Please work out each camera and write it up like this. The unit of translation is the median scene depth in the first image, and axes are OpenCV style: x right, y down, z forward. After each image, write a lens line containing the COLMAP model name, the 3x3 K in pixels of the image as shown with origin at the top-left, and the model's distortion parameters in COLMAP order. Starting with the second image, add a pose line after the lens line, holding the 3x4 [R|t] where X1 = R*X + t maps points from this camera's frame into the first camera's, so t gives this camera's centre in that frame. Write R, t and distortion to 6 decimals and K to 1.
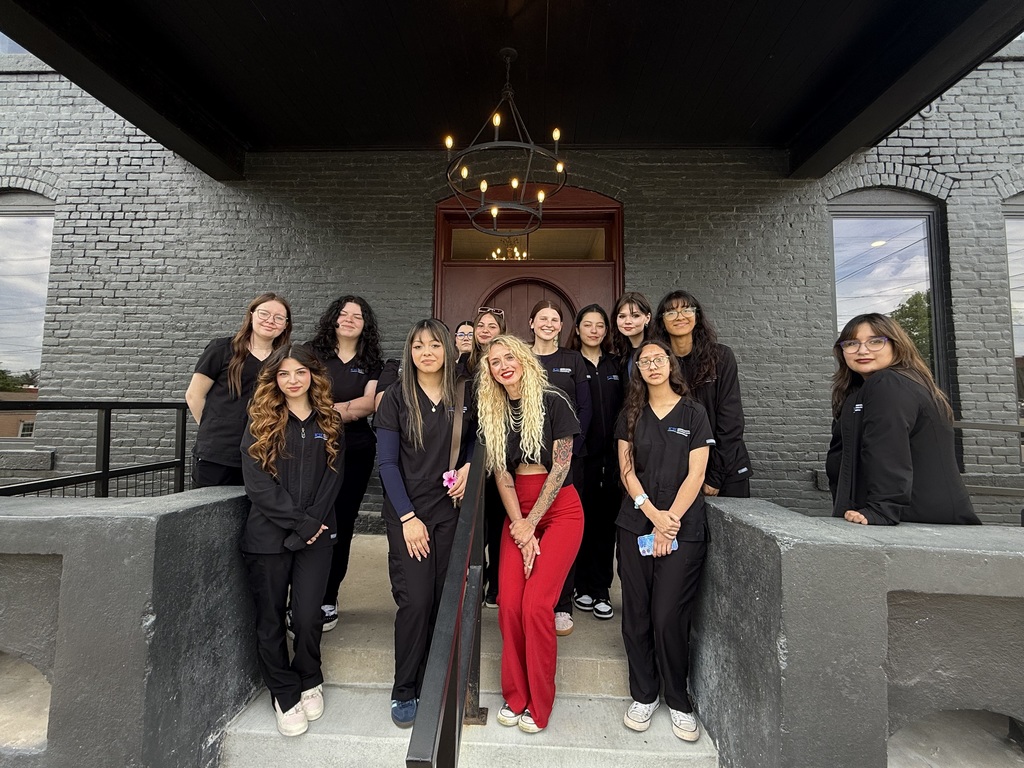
lens RADIAL K [[473.7, 0, 508.8], [0, 473.7, 378.2], [0, 0, 1]] dist [-0.005638, 0.002810]
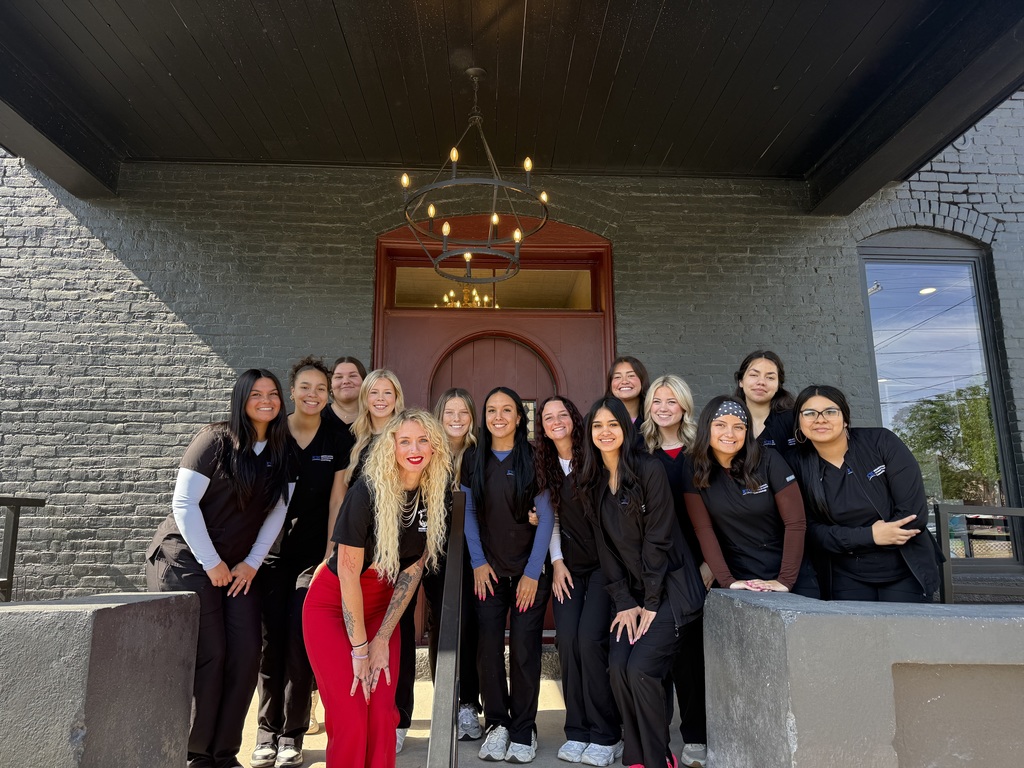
lens RADIAL K [[710.2, 0, 511.6], [0, 710.2, 386.2], [0, 0, 1]] dist [0.026668, -0.032321]
pose [[0.995918, 0.002909, 0.090220, -0.037323], [0.007792, 0.992979, -0.118030, 0.016421], [-0.089930, 0.118251, 0.988903, -0.147185]]
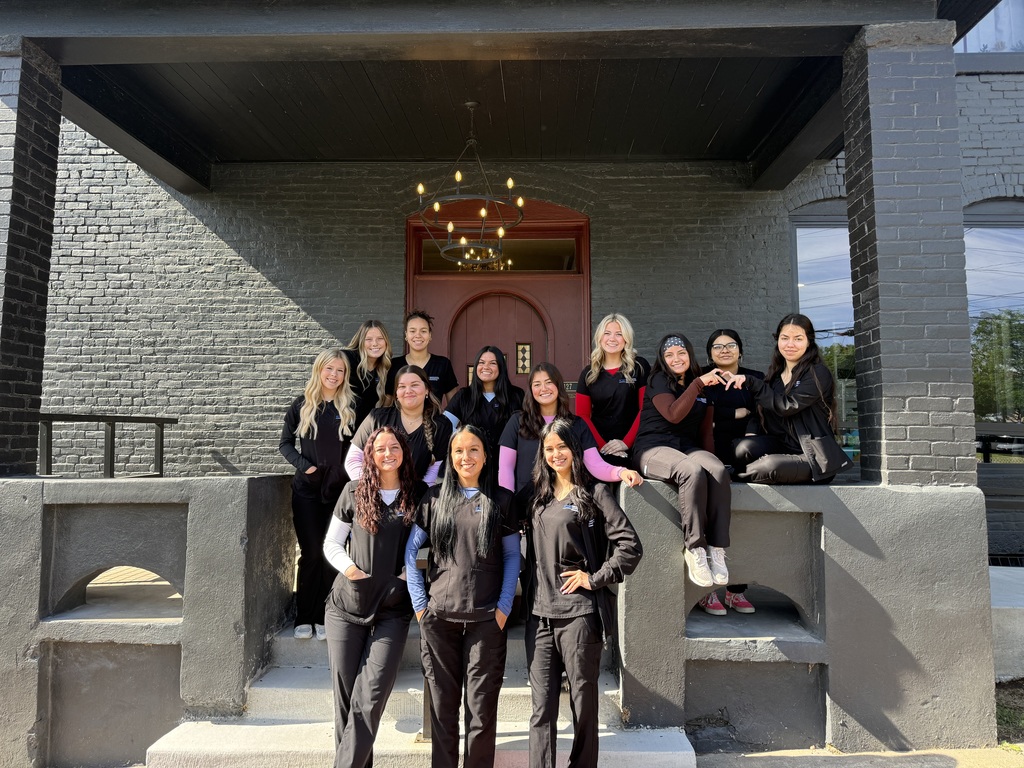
lens RADIAL K [[710.2, 0, 519.7], [0, 710.2, 391.0], [0, 0, 1]] dist [0.026668, -0.032321]
pose [[0.999624, -0.013376, 0.023918, 0.047787], [0.013303, 0.999906, 0.003221, -0.000423], [-0.023959, -0.002902, 0.999709, -0.526965]]
